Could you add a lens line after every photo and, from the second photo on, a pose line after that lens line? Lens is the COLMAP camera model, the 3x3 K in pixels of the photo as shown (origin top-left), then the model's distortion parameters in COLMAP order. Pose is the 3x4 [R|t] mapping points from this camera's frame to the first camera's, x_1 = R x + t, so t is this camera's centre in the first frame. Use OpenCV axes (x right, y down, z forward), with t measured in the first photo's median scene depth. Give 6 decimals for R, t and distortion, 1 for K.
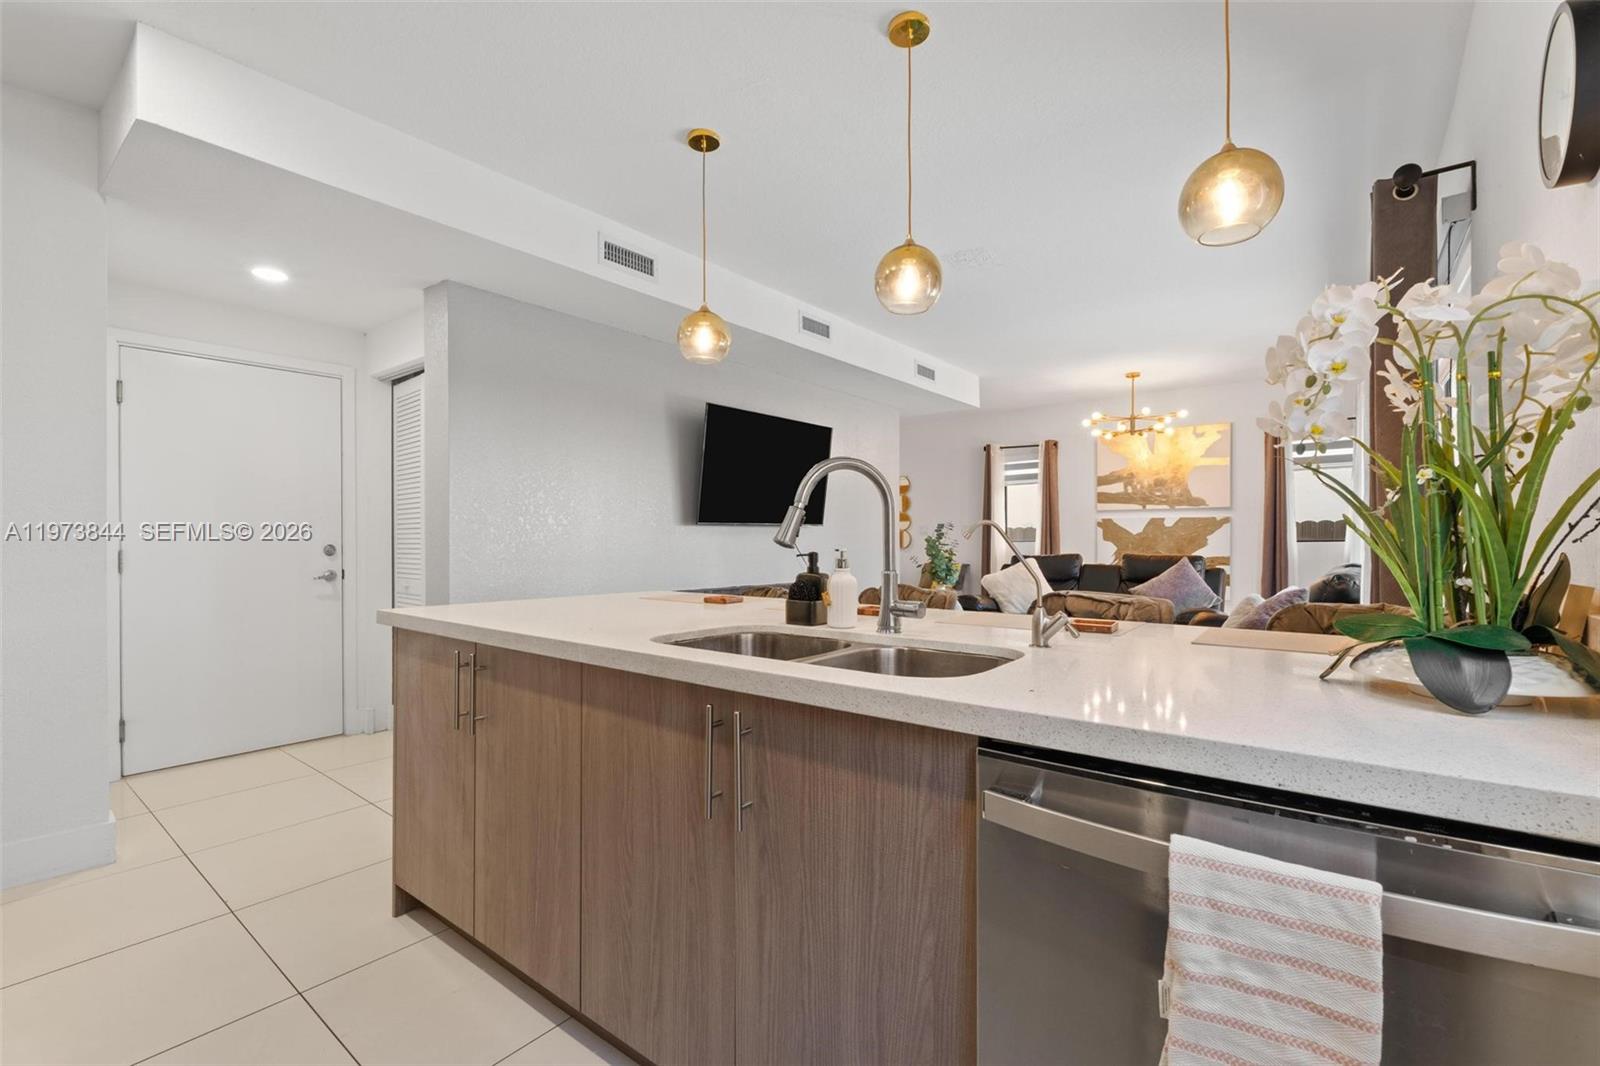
lens RADIAL K [[696.1, 0, 800.0], [0, 696.1, 533.0], [0, 0, 1]] dist [-0.015571, 0.000237]
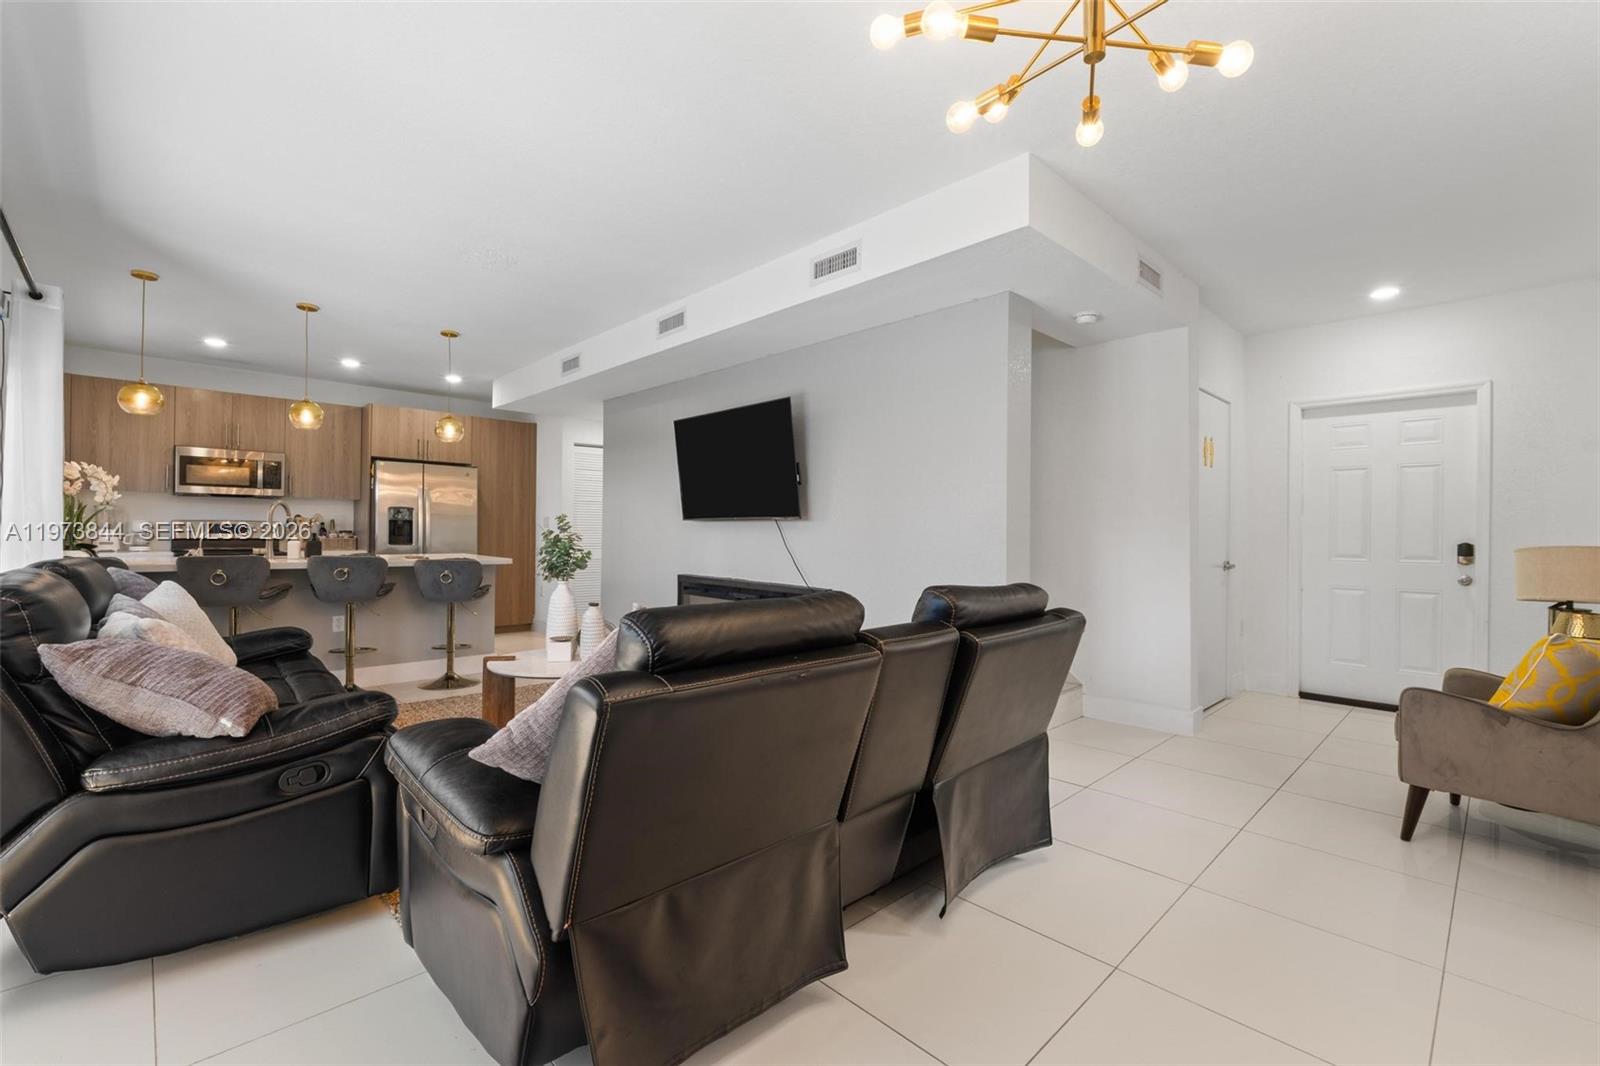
lens RADIAL K [[696.1, 0, 800.0], [0, 696.1, 533.0], [0, 0, 1]] dist [-0.015571, 0.000237]
pose [[-0.136203, 0.001630, -0.990680, 1.007020], [0.000620, 0.999999, 0.001560, 0.009662], [0.990681, -0.000402, -0.136203, 1.327373]]
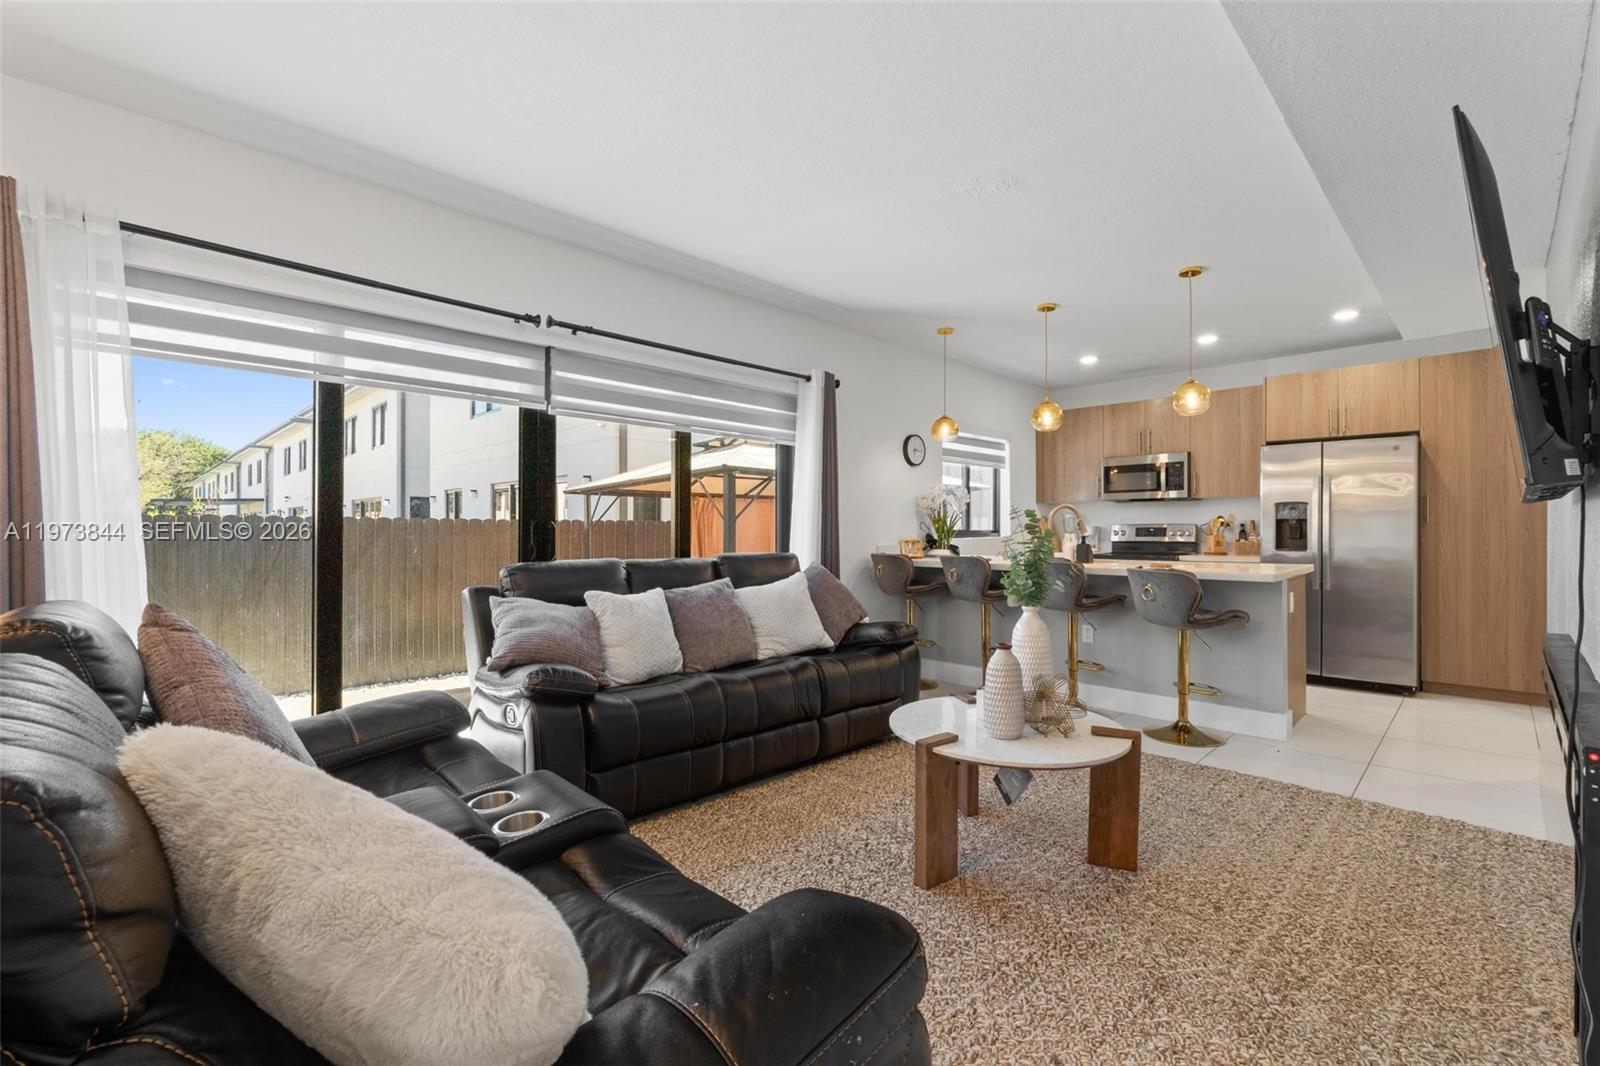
lens RADIAL K [[691.0, 0, 802.7], [0, 691.0, 528.5], [0, 0, 1]] dist [-0.011090, -0.000096]
pose [[-0.992568, 0.002276, 0.121670, 0.296702], [0.000786, 0.999924, -0.012291, 0.013268], [-0.121689, -0.012104, -0.992495, 1.519504]]
